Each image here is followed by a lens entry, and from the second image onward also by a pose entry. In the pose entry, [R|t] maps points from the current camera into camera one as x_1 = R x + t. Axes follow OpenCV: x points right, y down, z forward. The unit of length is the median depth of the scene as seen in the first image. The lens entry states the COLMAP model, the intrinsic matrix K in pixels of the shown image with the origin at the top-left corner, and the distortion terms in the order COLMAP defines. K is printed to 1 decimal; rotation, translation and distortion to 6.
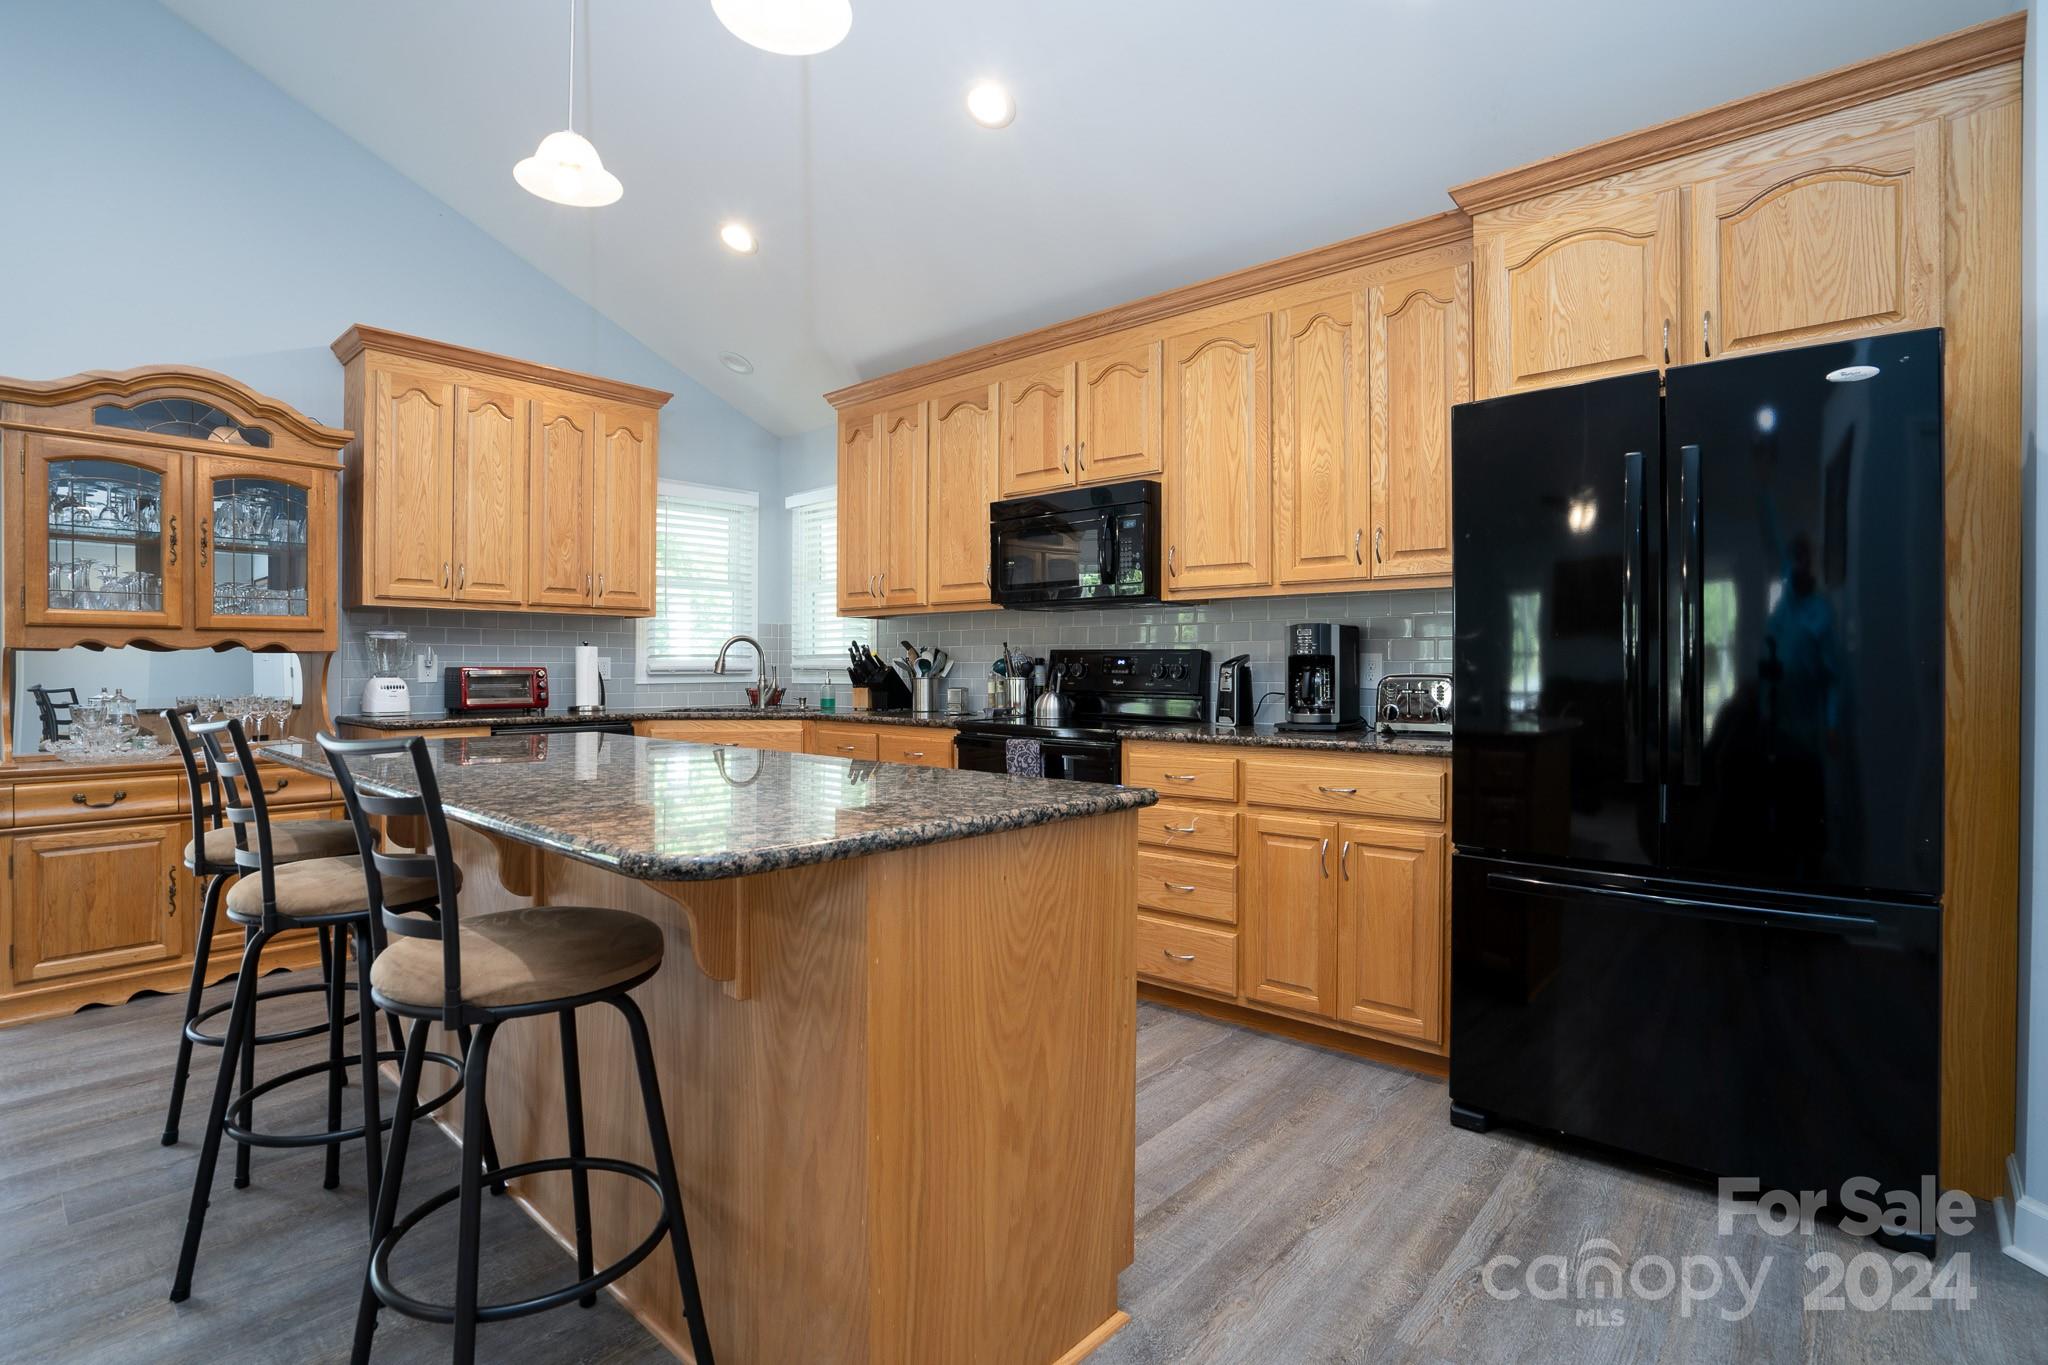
lens RADIAL K [[966.5, 0, 1022.5], [0, 966.5, 664.6], [0, 0, 1]] dist [-0.052141, 0.016131]
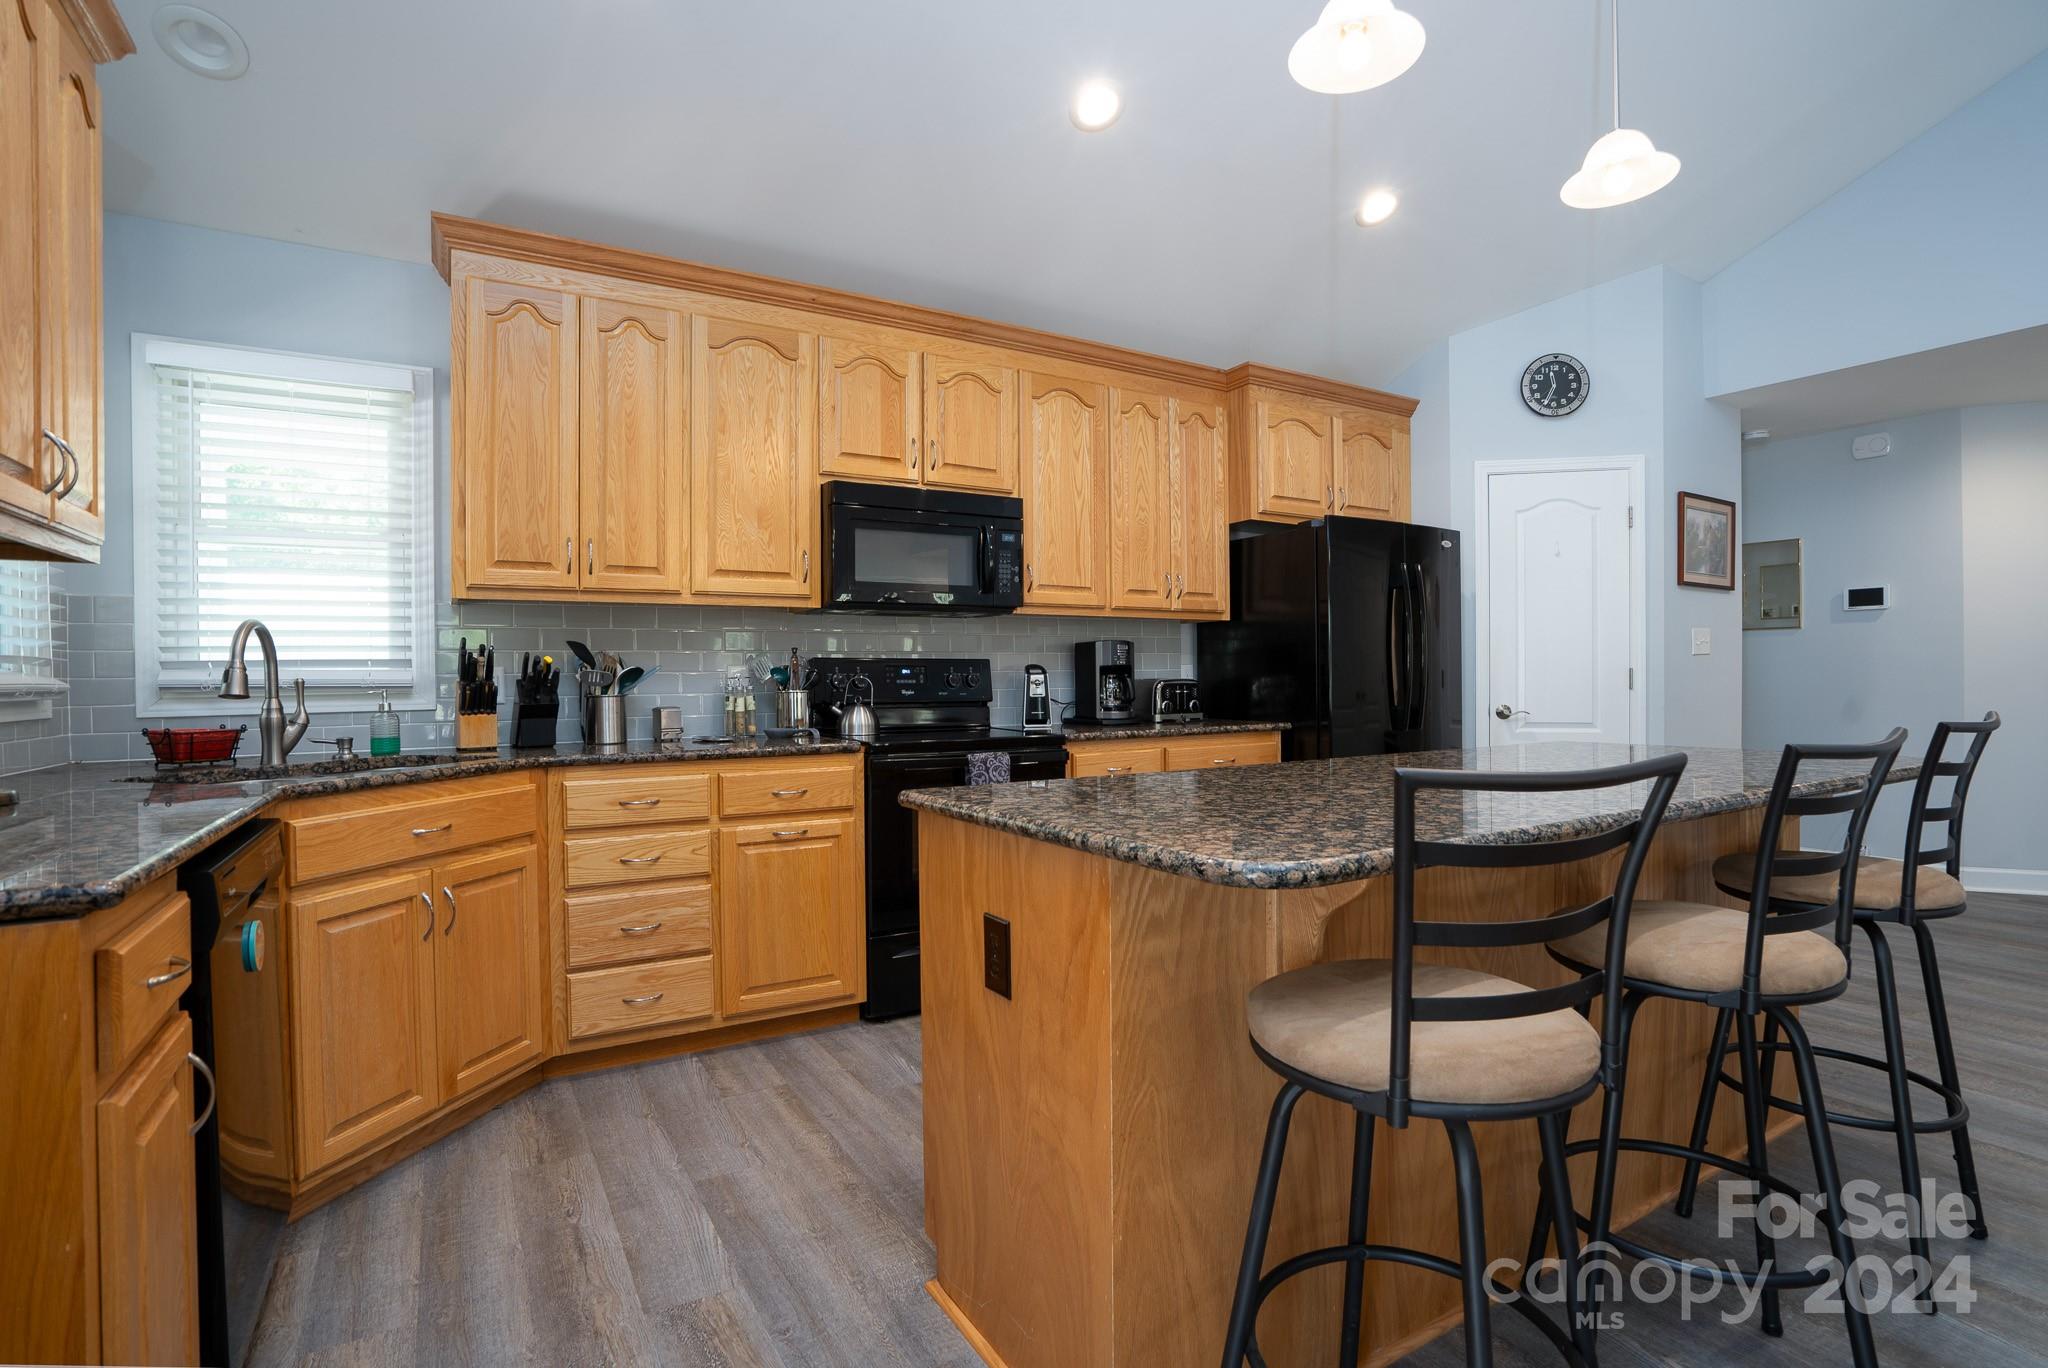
lens RADIAL K [[966.5, 0, 1008.2], [0, 966.5, 680.4], [0, 0, 1]] dist [-0.052141, 0.016131]
pose [[0.310610, -0.017044, 0.950385, -0.823272], [0.000739, 0.999843, 0.017689, -0.010316], [-0.950537, -0.004792, 0.310574, 0.633159]]
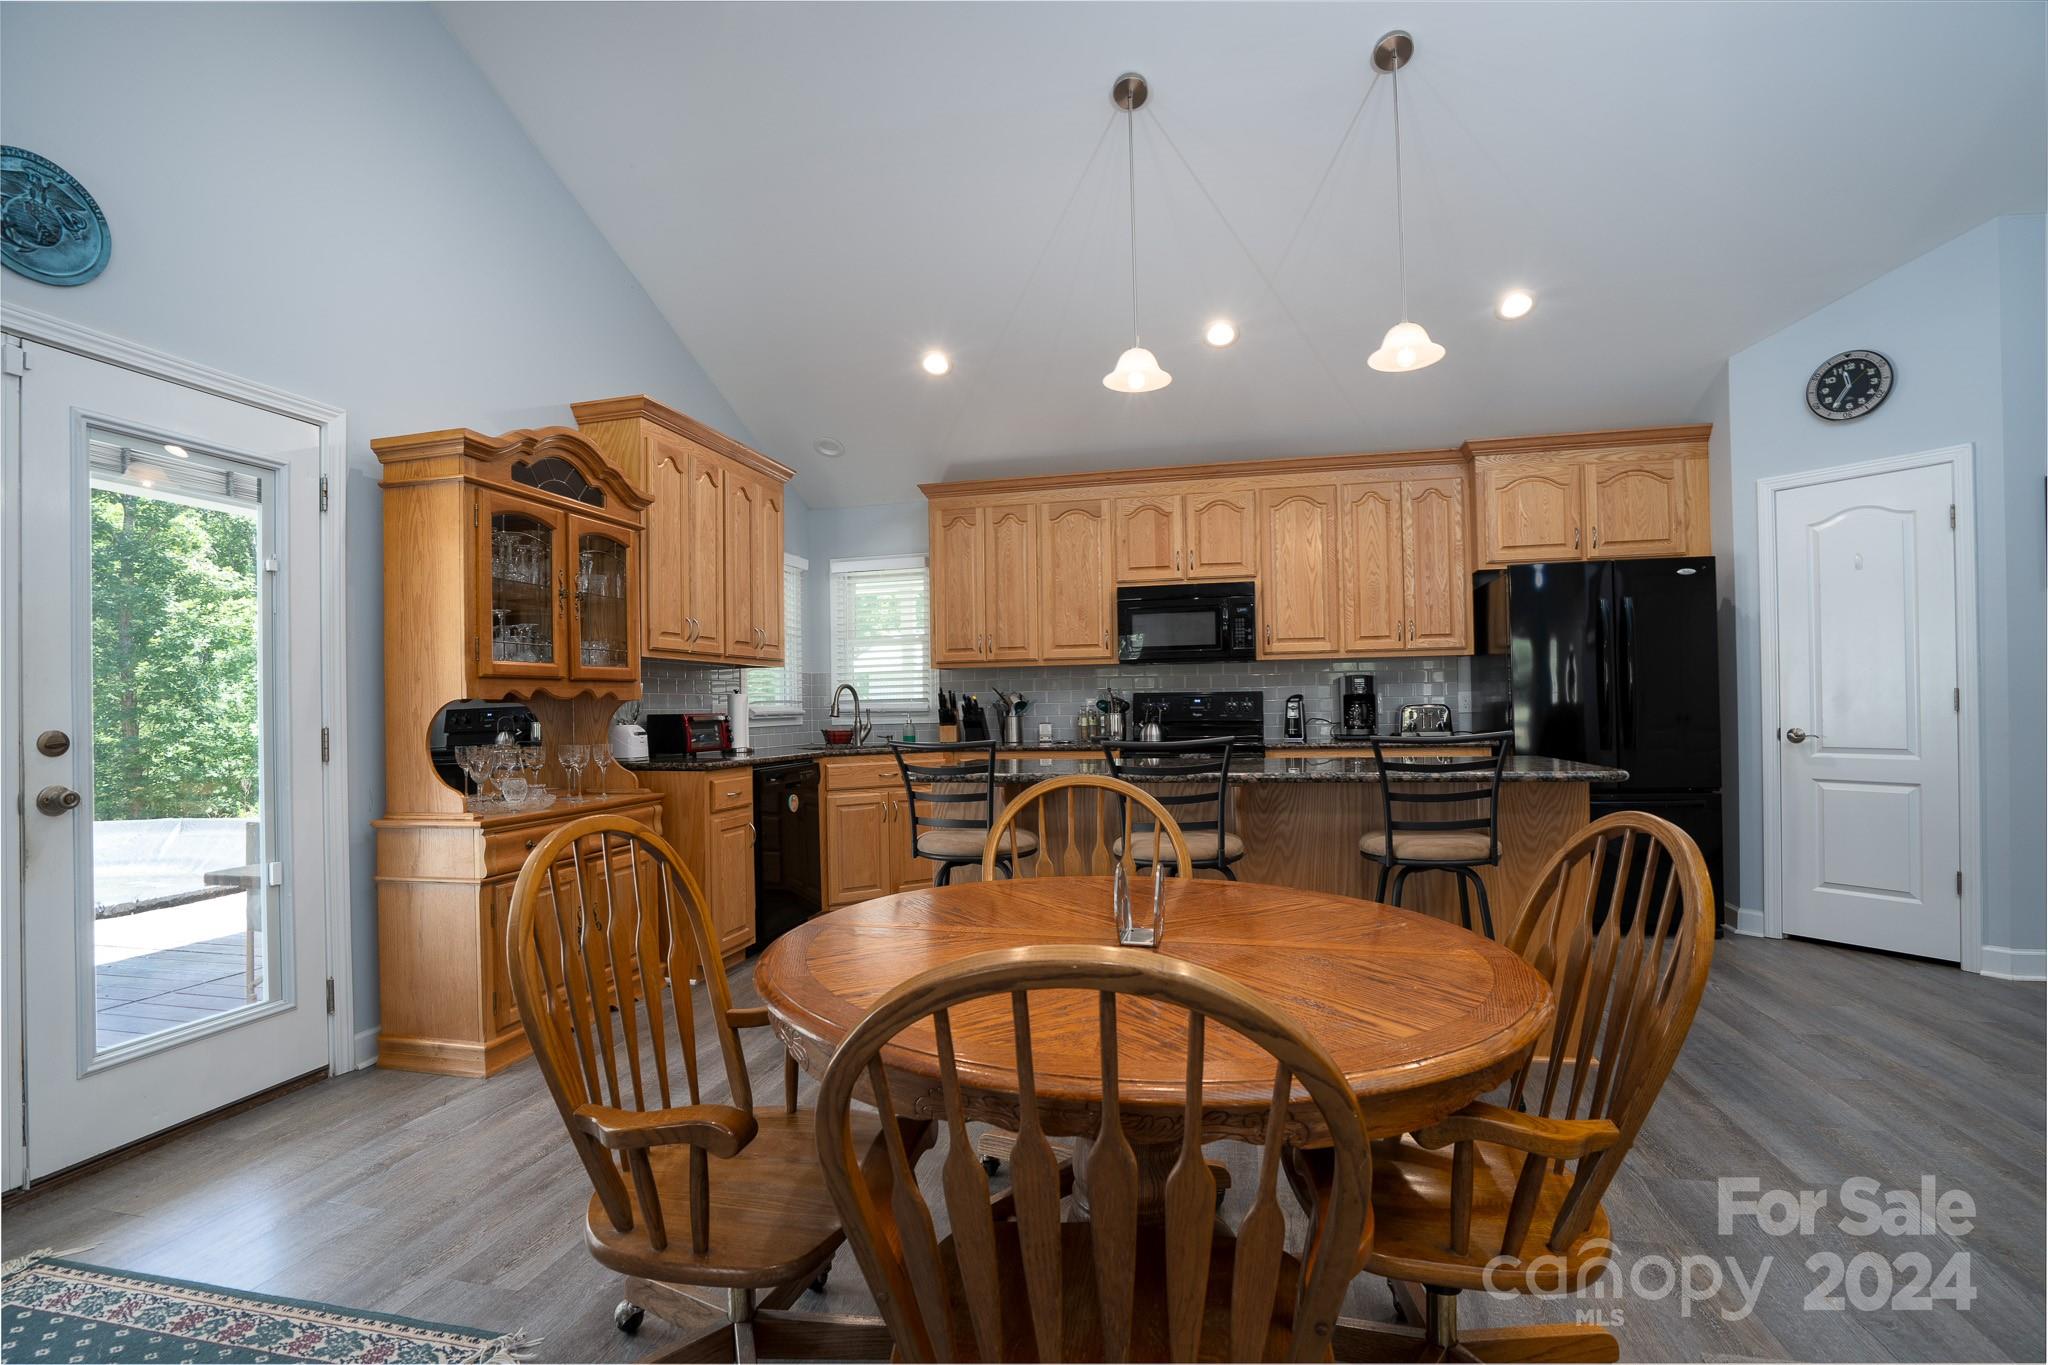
lens RADIAL K [[966.5, 0, 1025.9], [0, 966.5, 693.8], [0, 0, 1]] dist [-0.052141, 0.016131]
pose [[0.883894, -0.008789, 0.467604, -0.839415], [0.016237, 0.999797, -0.011900, -0.000826], [-0.467405, 0.018110, 0.883858, -0.163088]]
